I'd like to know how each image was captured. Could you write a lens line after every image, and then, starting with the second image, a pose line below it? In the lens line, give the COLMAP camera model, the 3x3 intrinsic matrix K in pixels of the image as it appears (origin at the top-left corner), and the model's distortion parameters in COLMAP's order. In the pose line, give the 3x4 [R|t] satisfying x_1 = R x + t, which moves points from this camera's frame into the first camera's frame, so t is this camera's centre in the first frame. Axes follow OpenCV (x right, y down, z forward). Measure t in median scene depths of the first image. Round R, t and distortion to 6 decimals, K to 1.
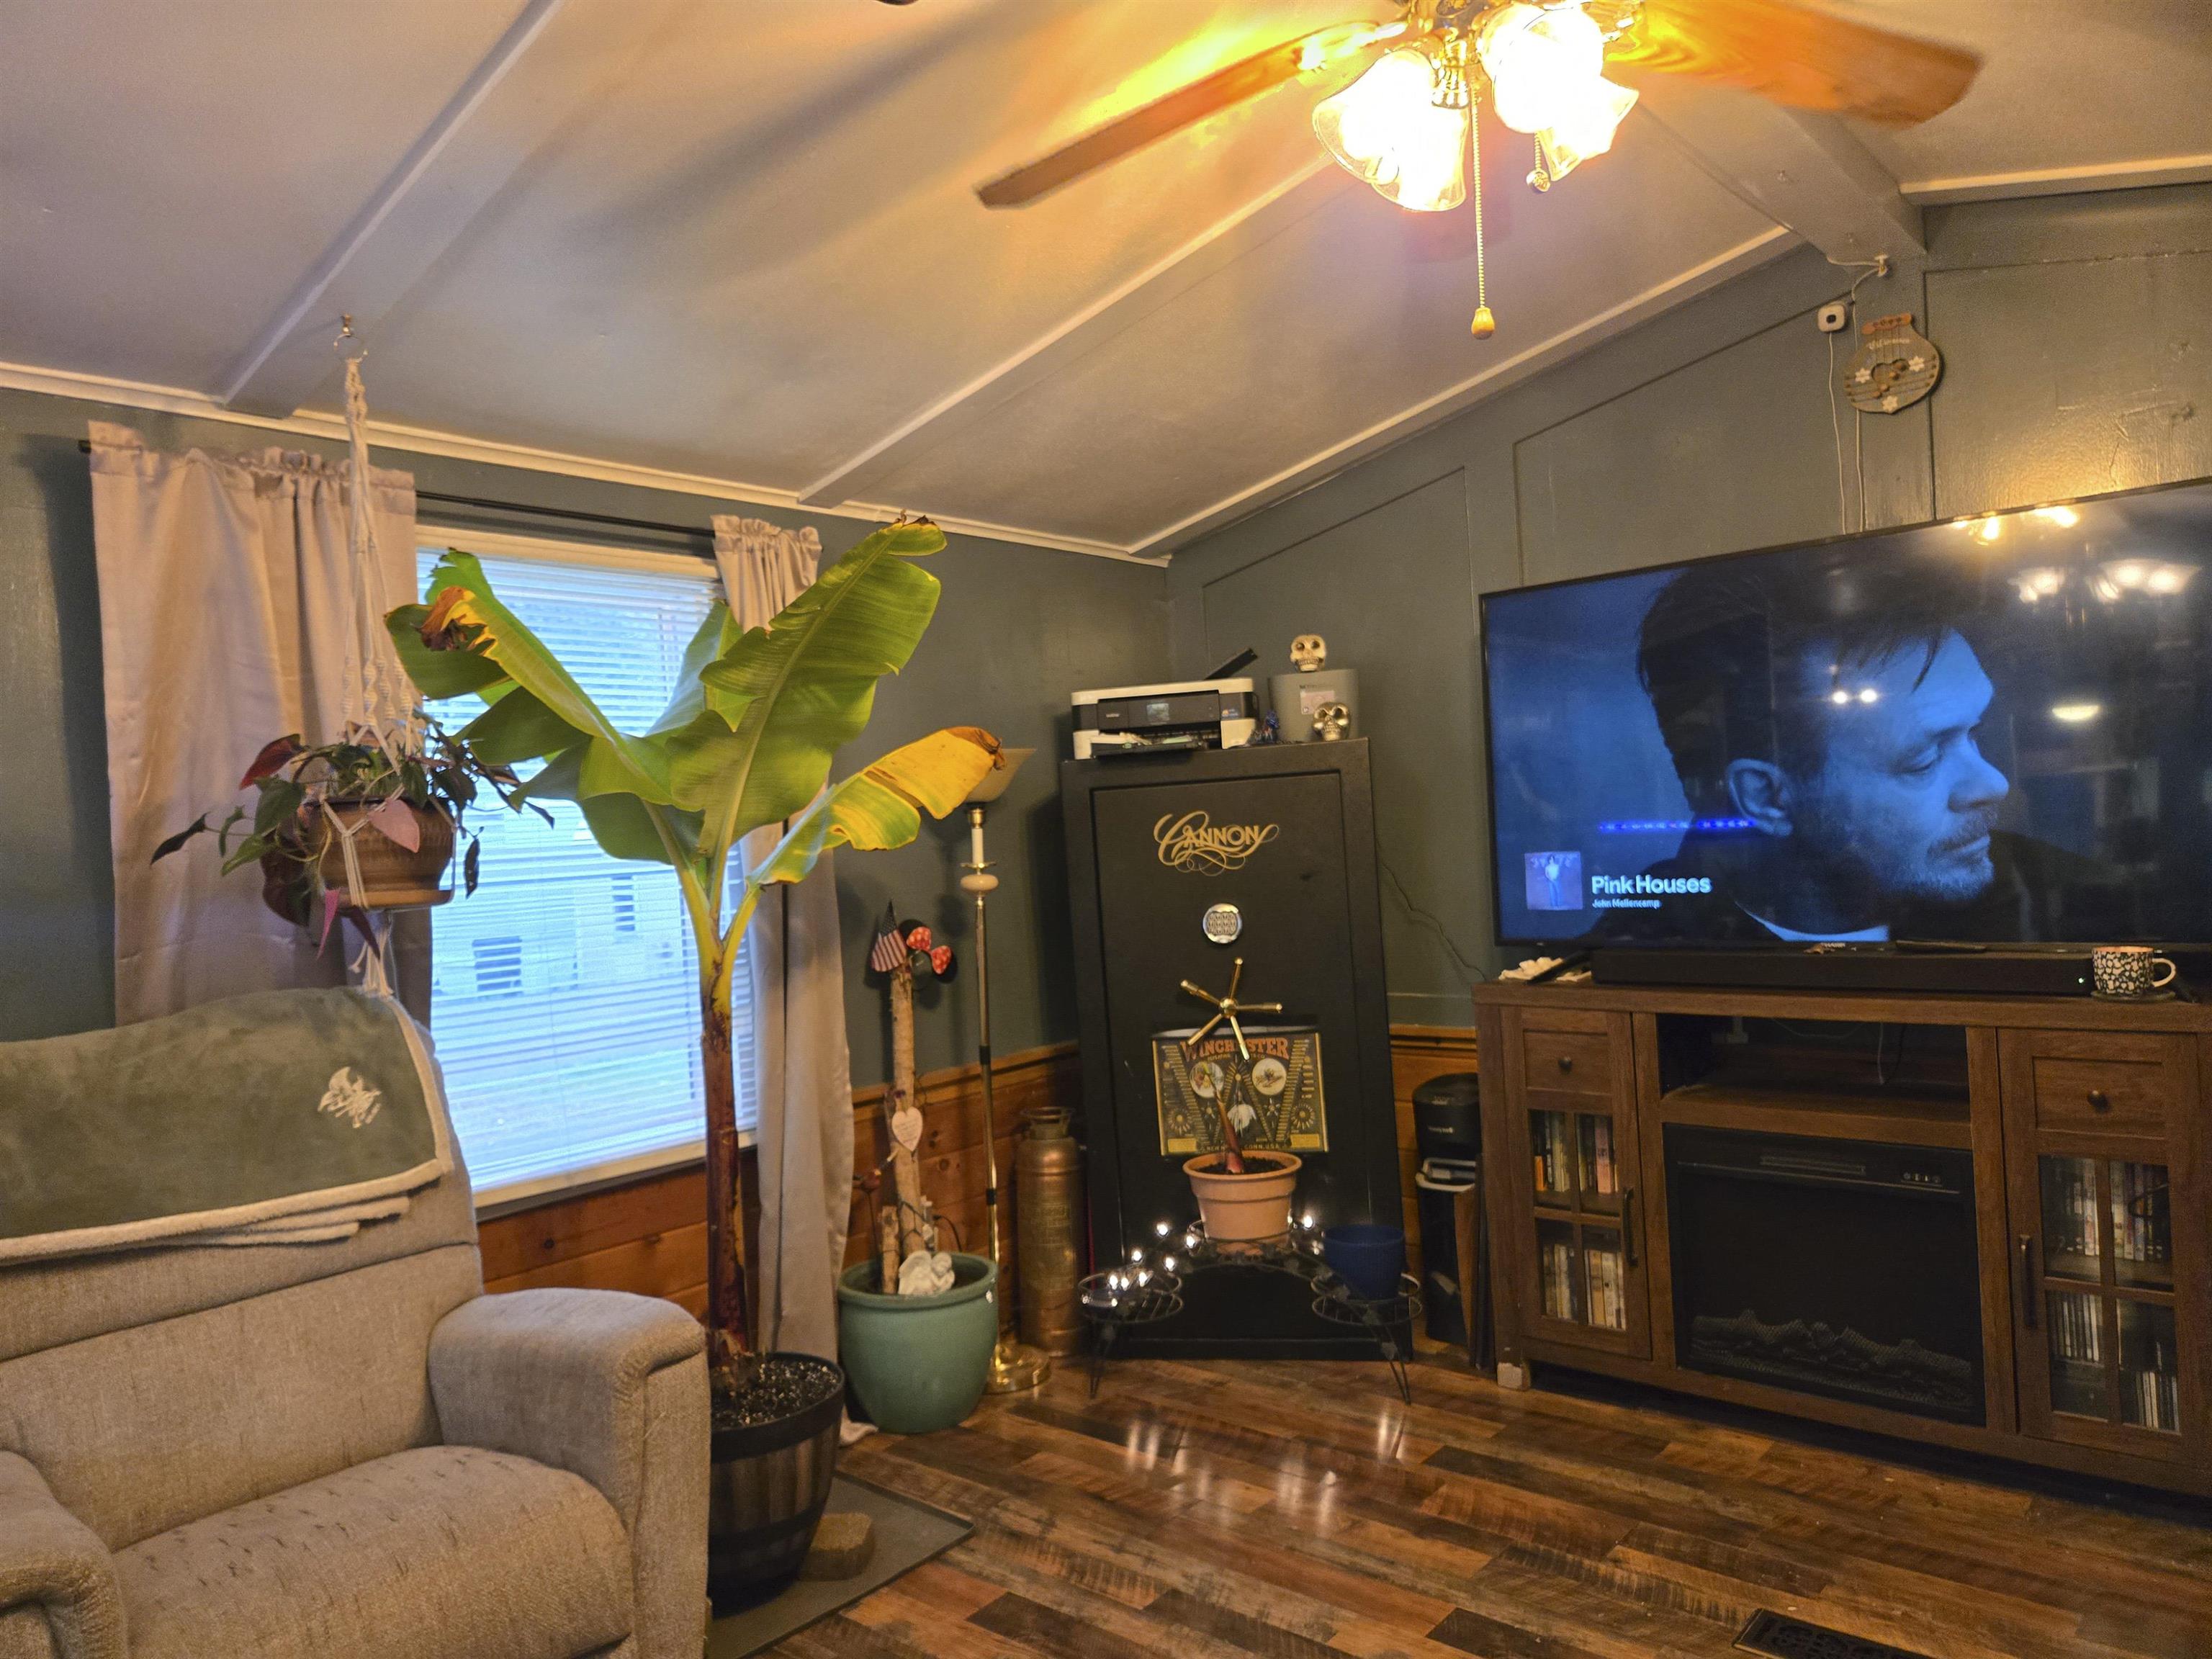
lens RADIAL K [[1496.0, 0, 1081.5], [0, 1496.0, 836.8], [0, 0, 1]] dist [0.074375, -0.065864]
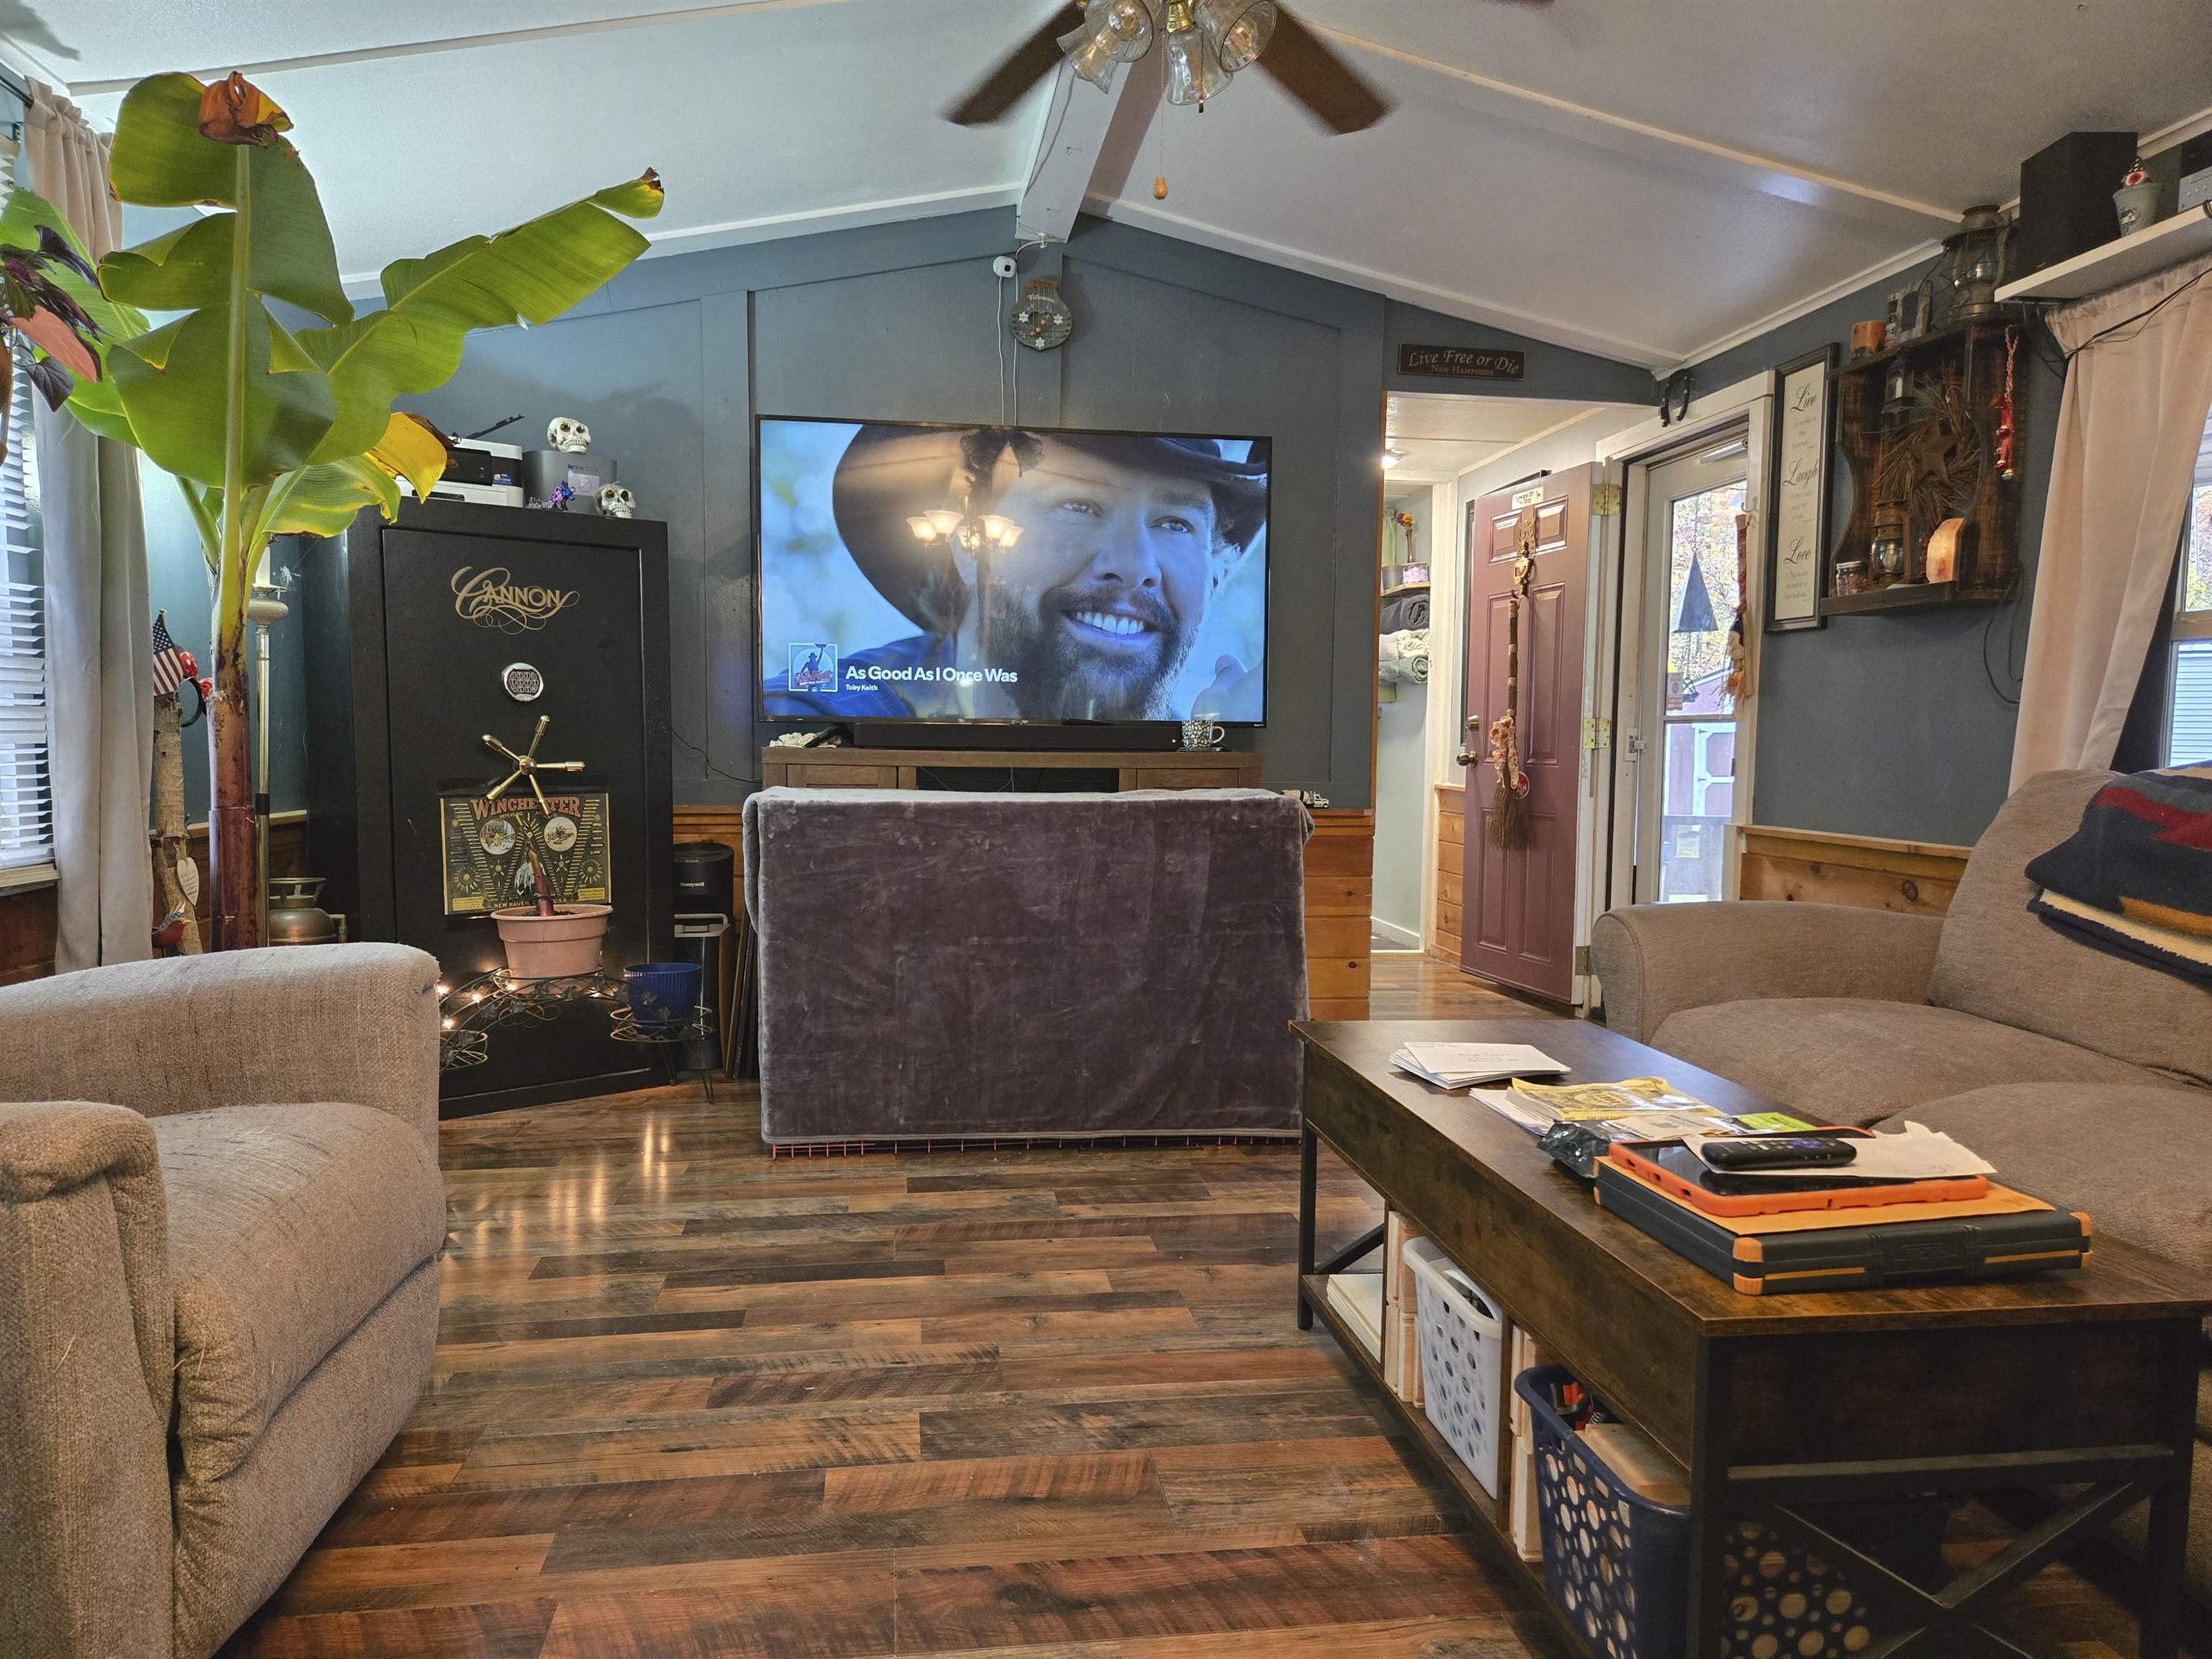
lens RADIAL K [[1455.1, 0, 1111.2], [0, 1455.1, 837.0], [0, 0, 1]] dist [0.075481, -0.063645]
pose [[0.650425, 0.012249, 0.759472, -0.400240], [-0.043533, 0.998828, 0.021173, 0.123787], [-0.758322, -0.046833, 0.650196, 0.047283]]
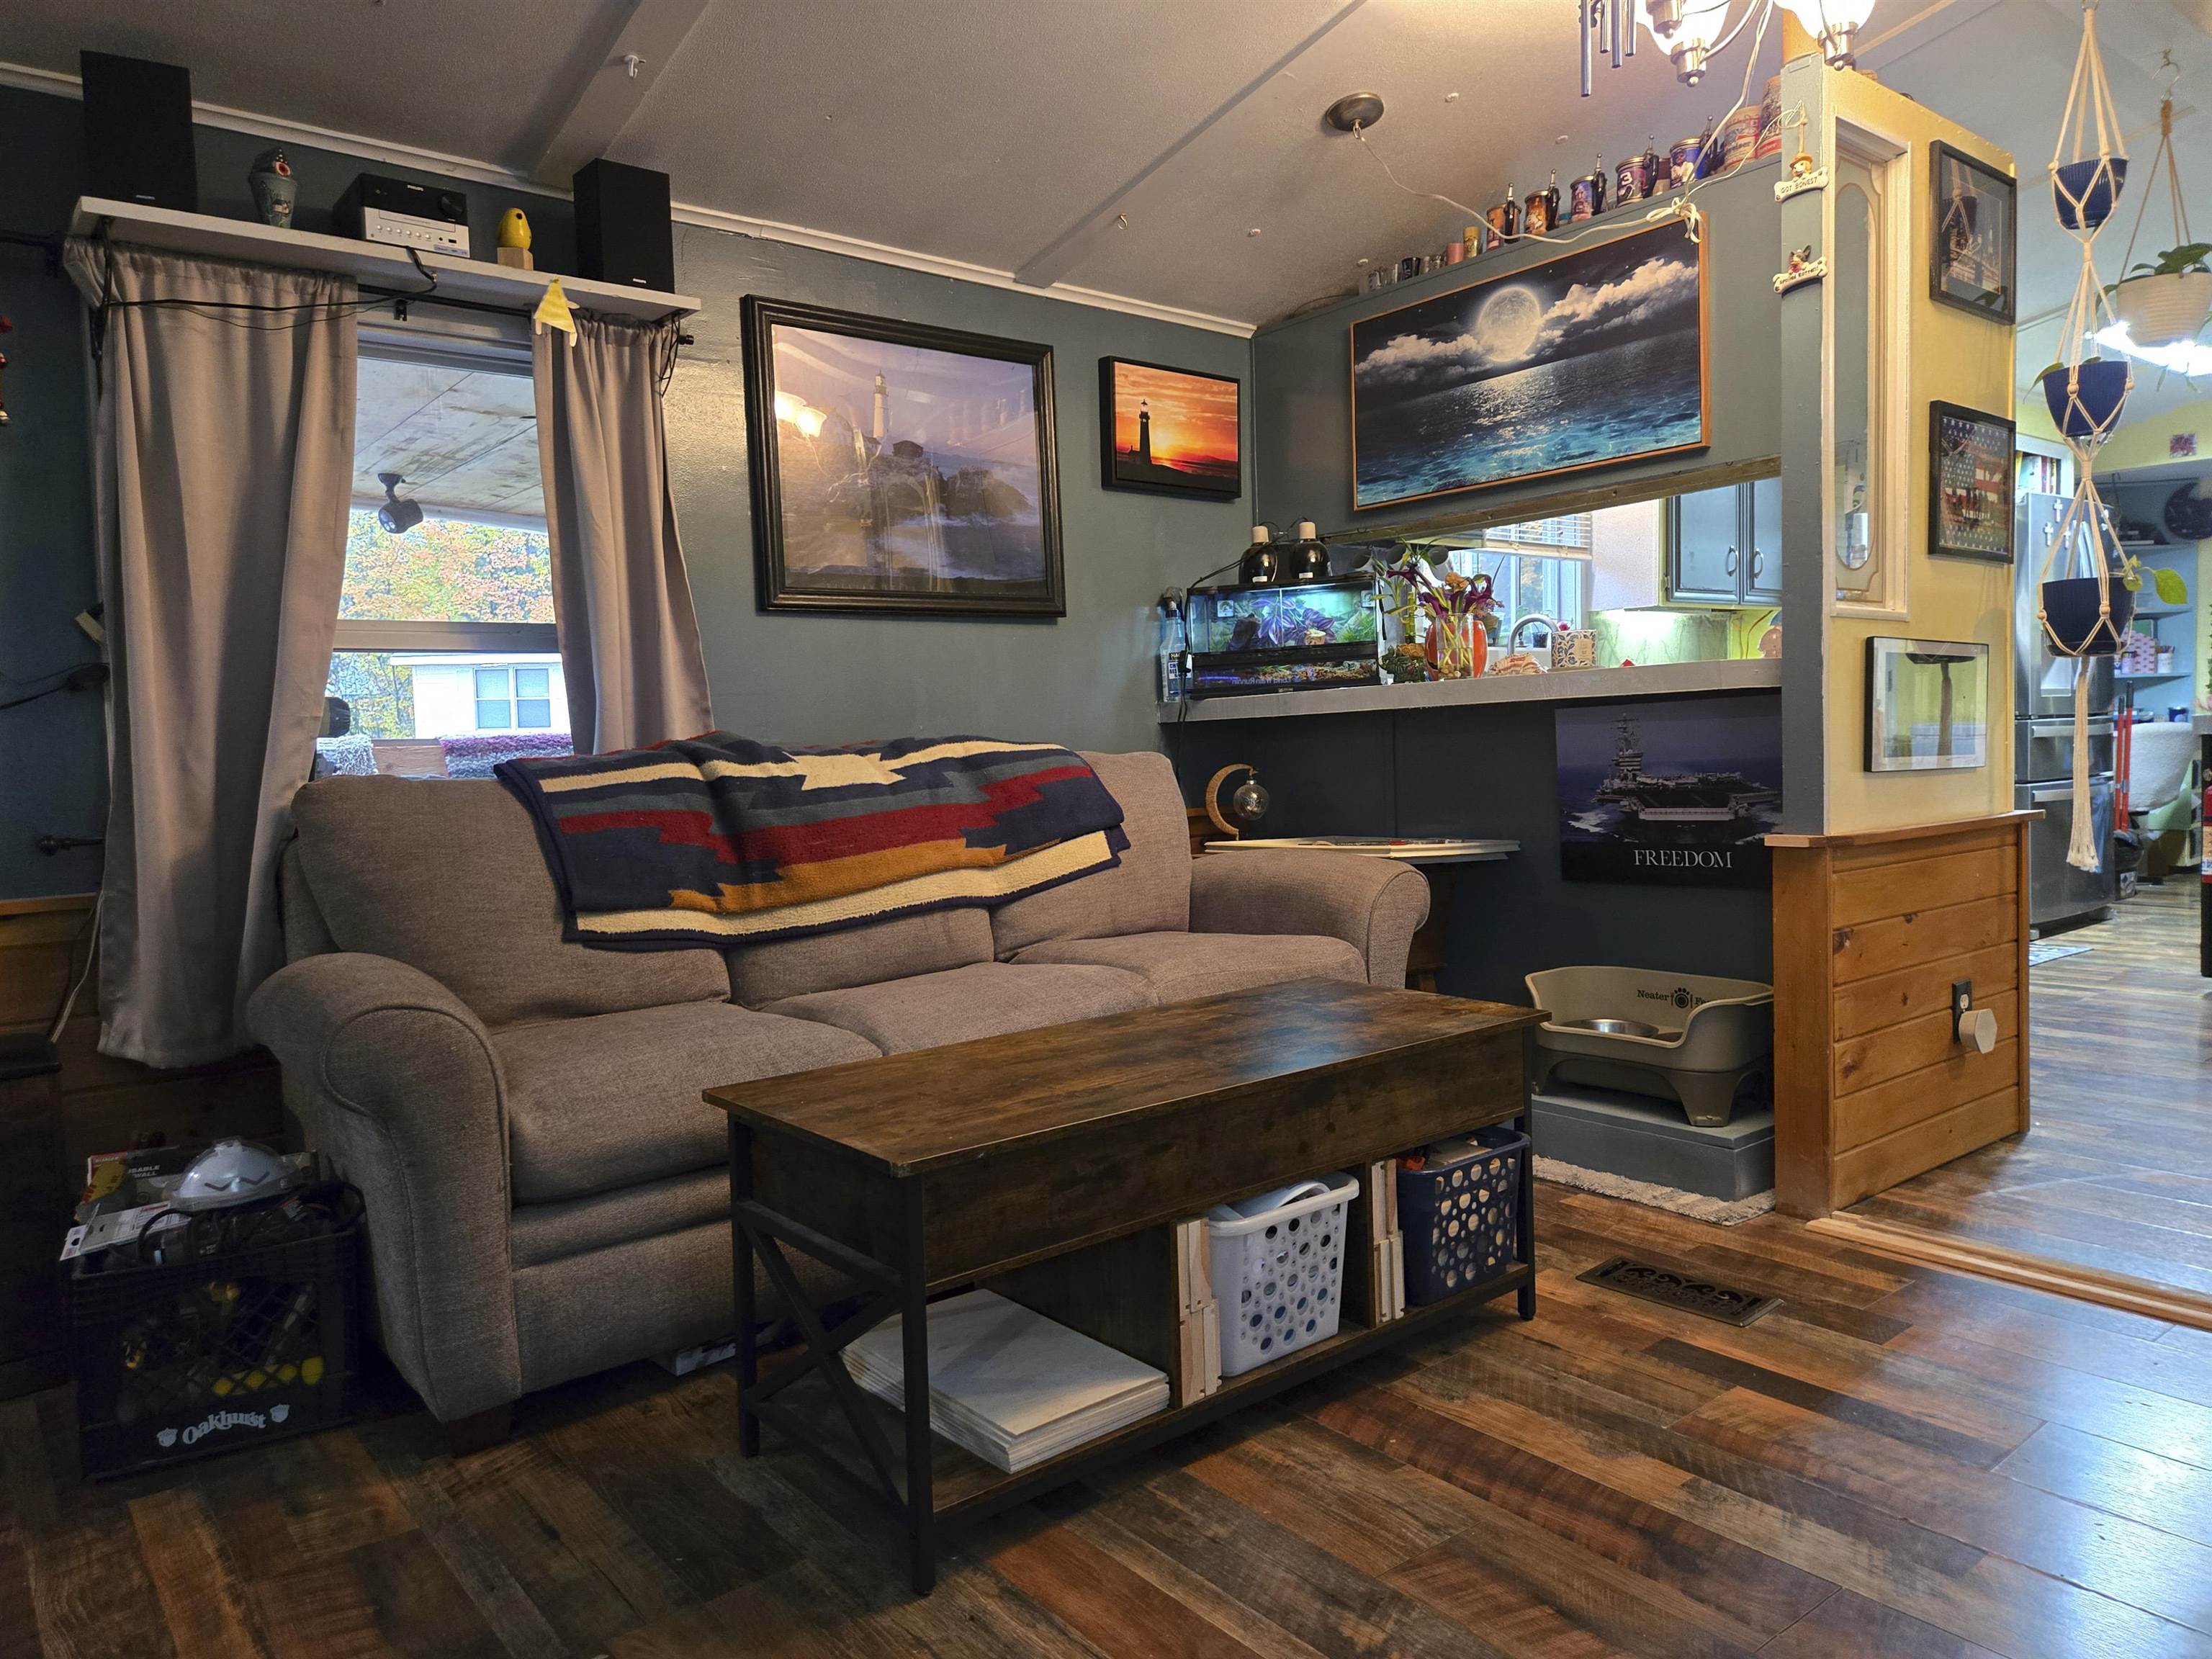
lens RADIAL K [[1496.0, 0, 1081.5], [0, 1496.0, 836.8], [0, 0, 1]] dist [0.074375, -0.065864]
pose [[-0.978139, 0.076900, 0.193213, -0.012747], [0.090294, 0.994015, 0.061488, 0.097669], [-0.187328, 0.077590, -0.979228, 0.802856]]
